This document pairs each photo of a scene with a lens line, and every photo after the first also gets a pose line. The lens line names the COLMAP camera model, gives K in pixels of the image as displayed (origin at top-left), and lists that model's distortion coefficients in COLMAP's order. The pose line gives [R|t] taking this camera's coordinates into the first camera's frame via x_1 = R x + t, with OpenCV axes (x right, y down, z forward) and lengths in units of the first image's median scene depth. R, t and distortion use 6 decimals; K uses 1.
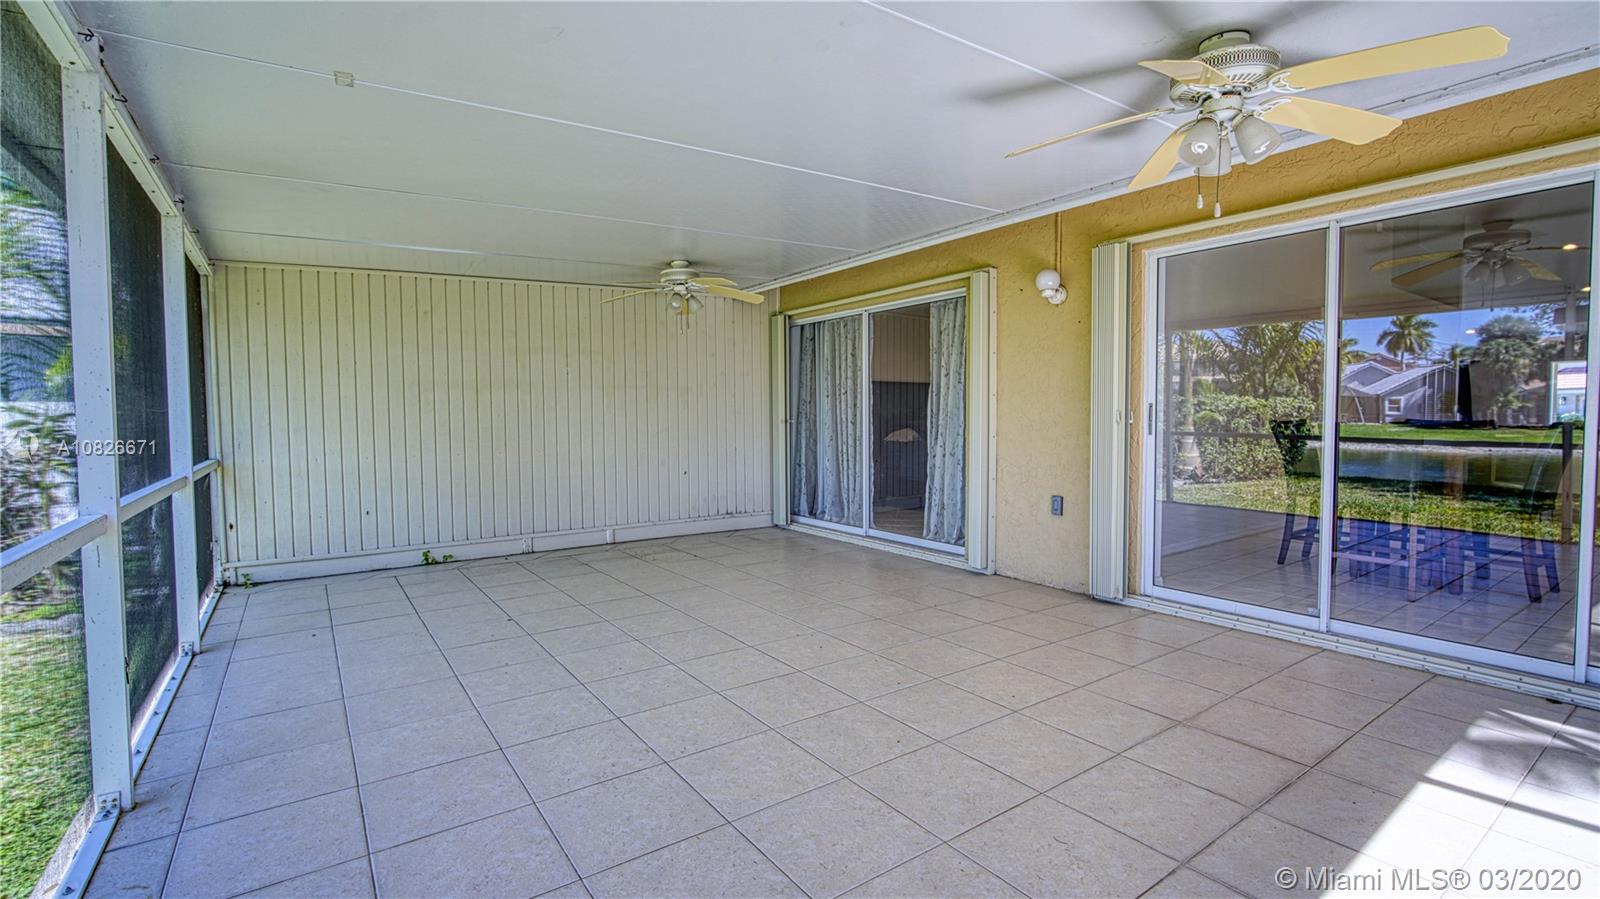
lens RADIAL K [[702.5, 0, 800.0], [0, 702.5, 449.5], [0, 0, 1]] dist [-0.003446, -0.000162]
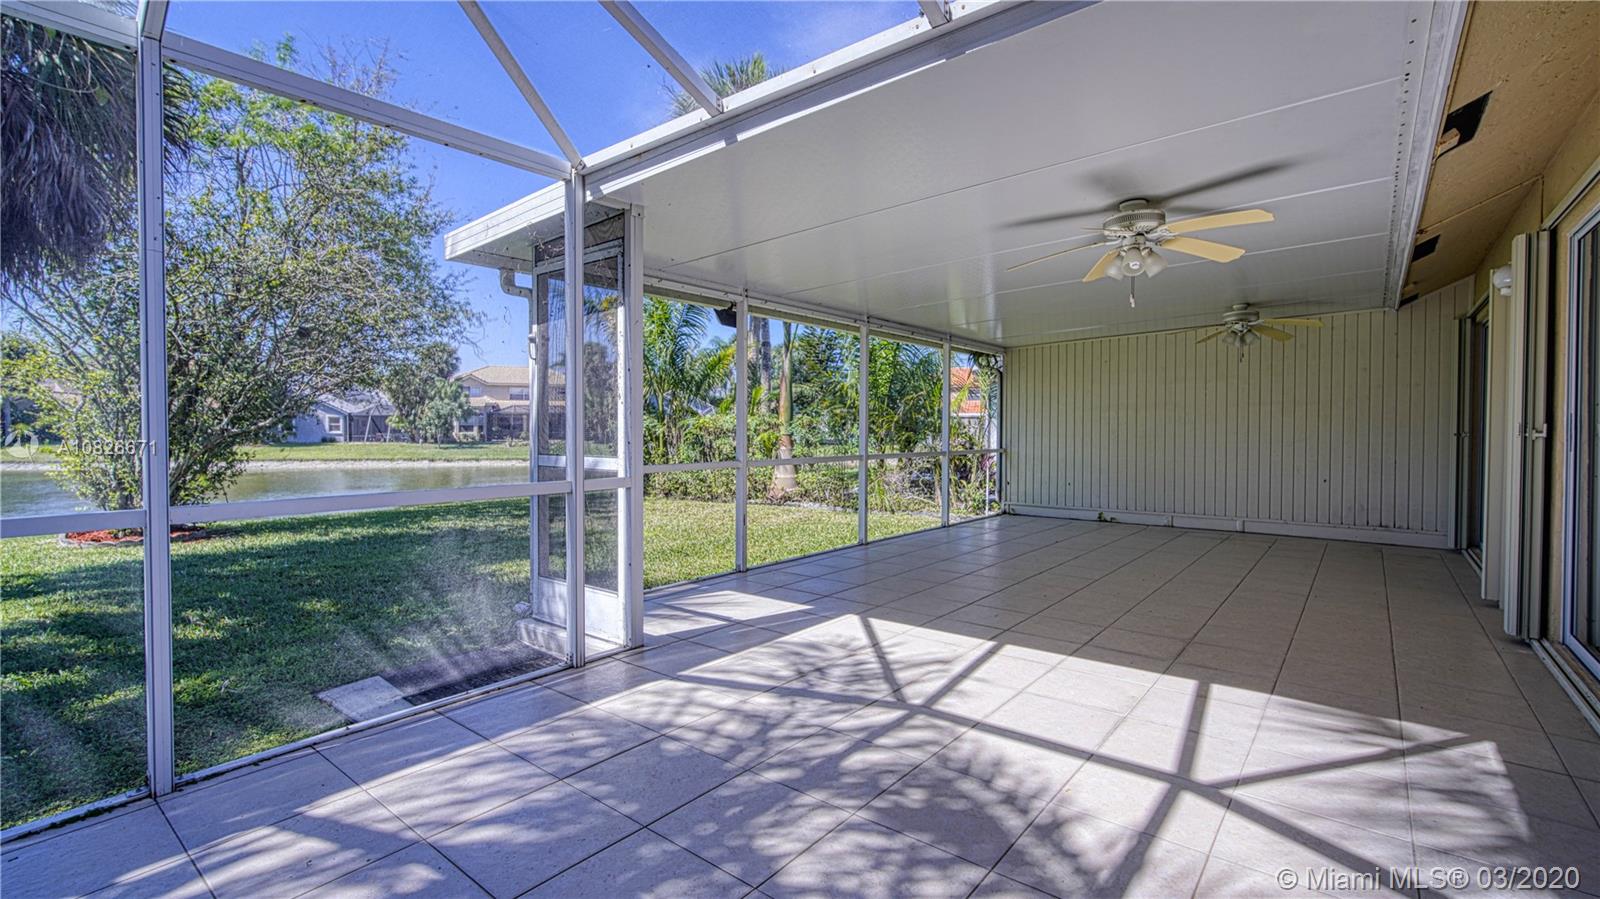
lens RADIAL K [[702.5, 0, 800.0], [0, 702.5, 449.5], [0, 0, 1]] dist [-0.003446, -0.000162]
pose [[0.279410, 0.036526, -0.959477, 0.796667], [-0.045384, 0.998662, 0.024801, -0.005266], [0.959099, 0.036615, 0.280694, -0.096277]]
